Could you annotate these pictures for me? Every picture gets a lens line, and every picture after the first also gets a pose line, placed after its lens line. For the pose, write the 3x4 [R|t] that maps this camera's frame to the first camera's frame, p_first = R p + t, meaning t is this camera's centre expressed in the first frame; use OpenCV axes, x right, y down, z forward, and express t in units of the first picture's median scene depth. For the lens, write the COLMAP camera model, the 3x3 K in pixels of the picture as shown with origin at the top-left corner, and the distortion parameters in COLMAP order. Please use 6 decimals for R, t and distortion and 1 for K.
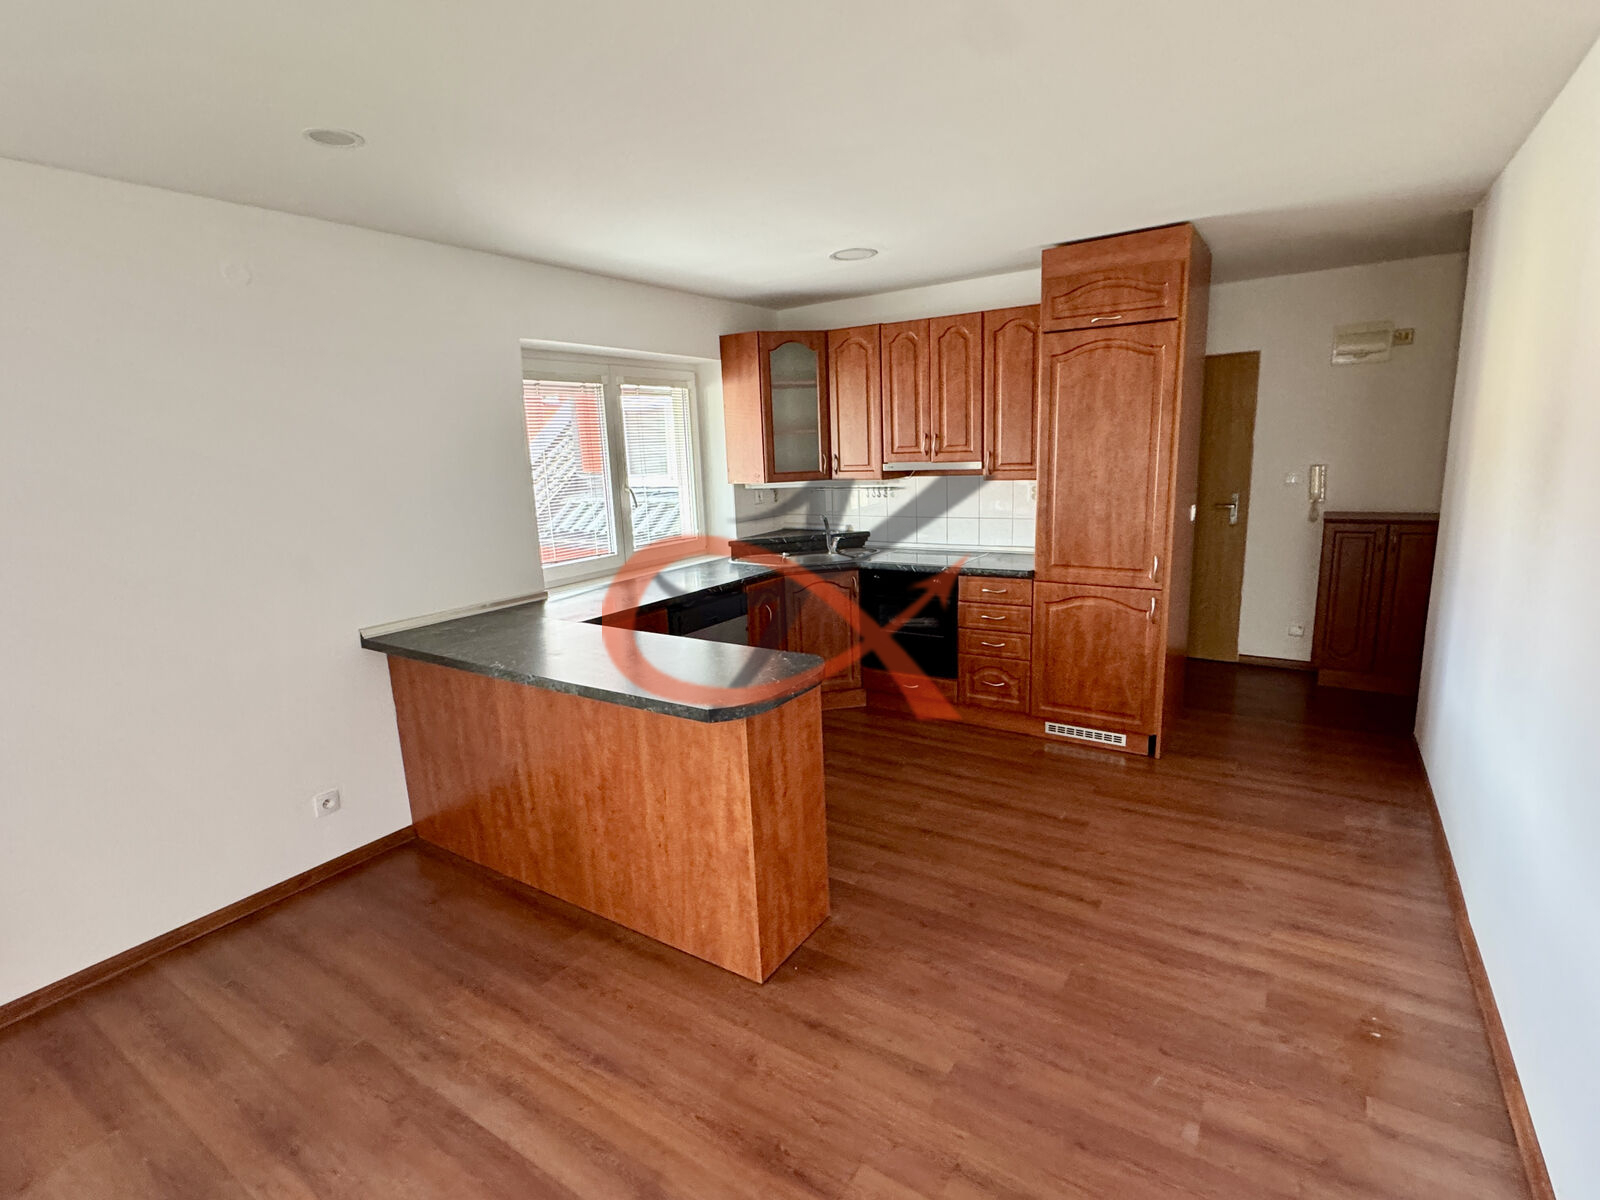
lens RADIAL K [[771.5, 0, 800.0], [0, 771.5, 600.0], [0, 0, 1]] dist [0.001118, -0.000347]
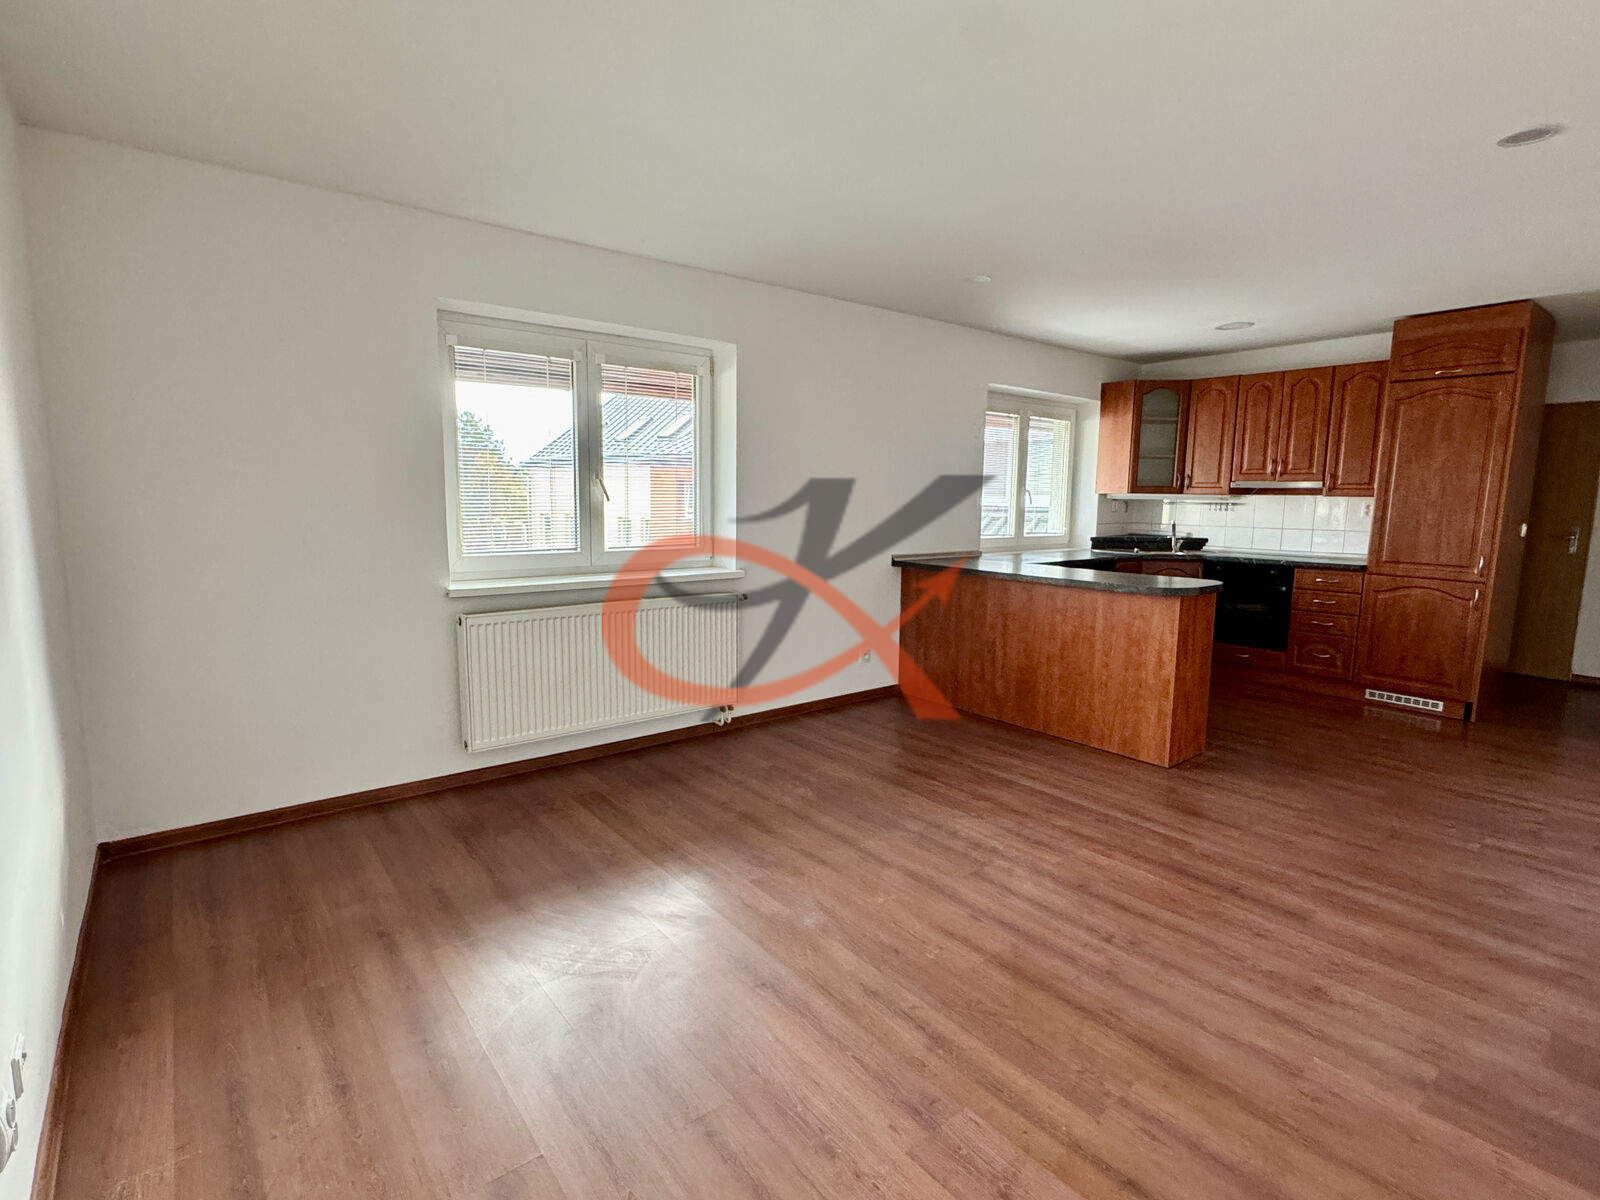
lens RADIAL K [[771.5, 0, 800.0], [0, 771.5, 600.0], [0, 0, 1]] dist [0.001118, -0.000347]
pose [[0.949177, 0.091145, -0.301256, -0.199161], [-0.108990, 0.993115, -0.042933, 0.179225], [0.295268, 0.073585, 0.952576, -0.497061]]
